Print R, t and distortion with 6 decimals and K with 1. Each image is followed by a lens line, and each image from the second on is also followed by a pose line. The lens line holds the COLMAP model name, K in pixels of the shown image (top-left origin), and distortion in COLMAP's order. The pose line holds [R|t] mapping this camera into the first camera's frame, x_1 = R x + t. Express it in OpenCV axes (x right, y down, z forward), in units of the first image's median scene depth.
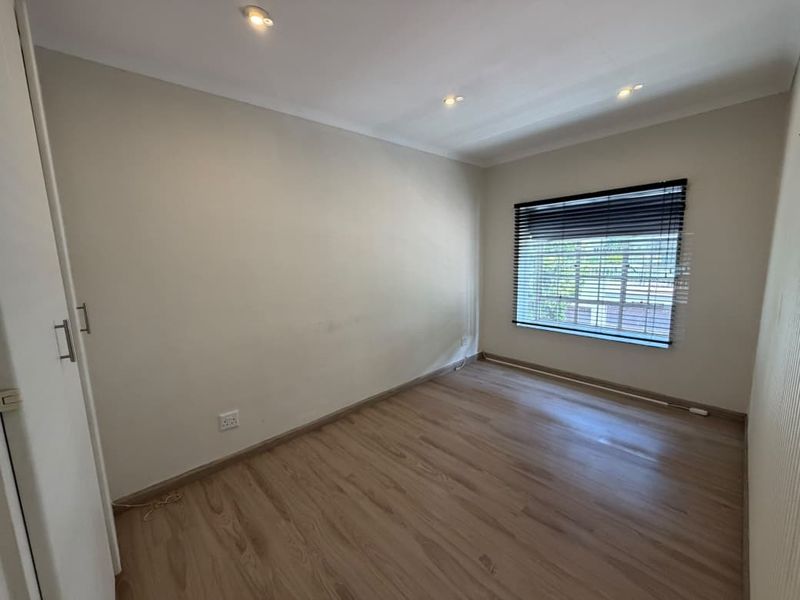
lens RADIAL K [[316.4, 0, 400.0], [0, 316.4, 300.0], [0, 0, 1]] dist [-0.000043, 0.000073]
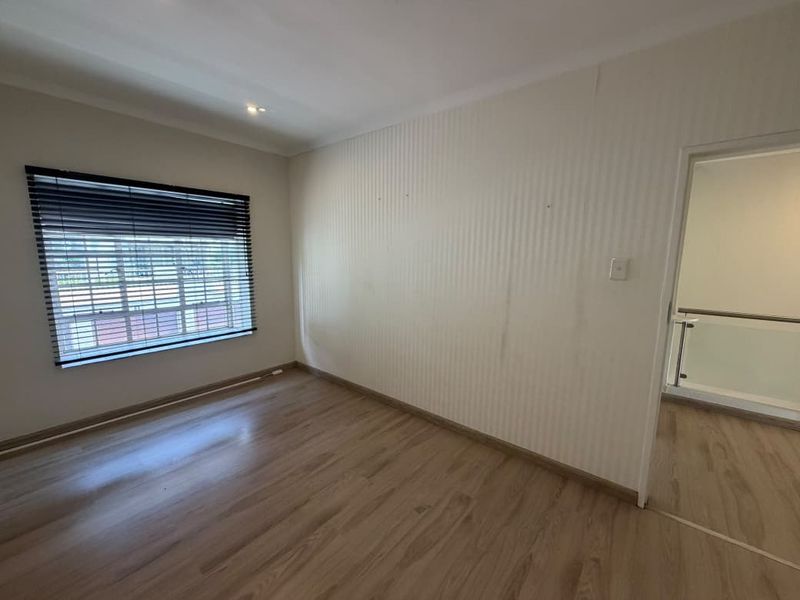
lens RADIAL K [[316.4, 0, 400.0], [0, 316.4, 300.0], [0, 0, 1]] dist [-0.000043, 0.000073]
pose [[-0.113177, -0.116600, 0.986709, -0.394001], [0.136275, 0.981883, 0.131660, -0.056370], [-0.984185, 0.149365, -0.095237, 0.526899]]
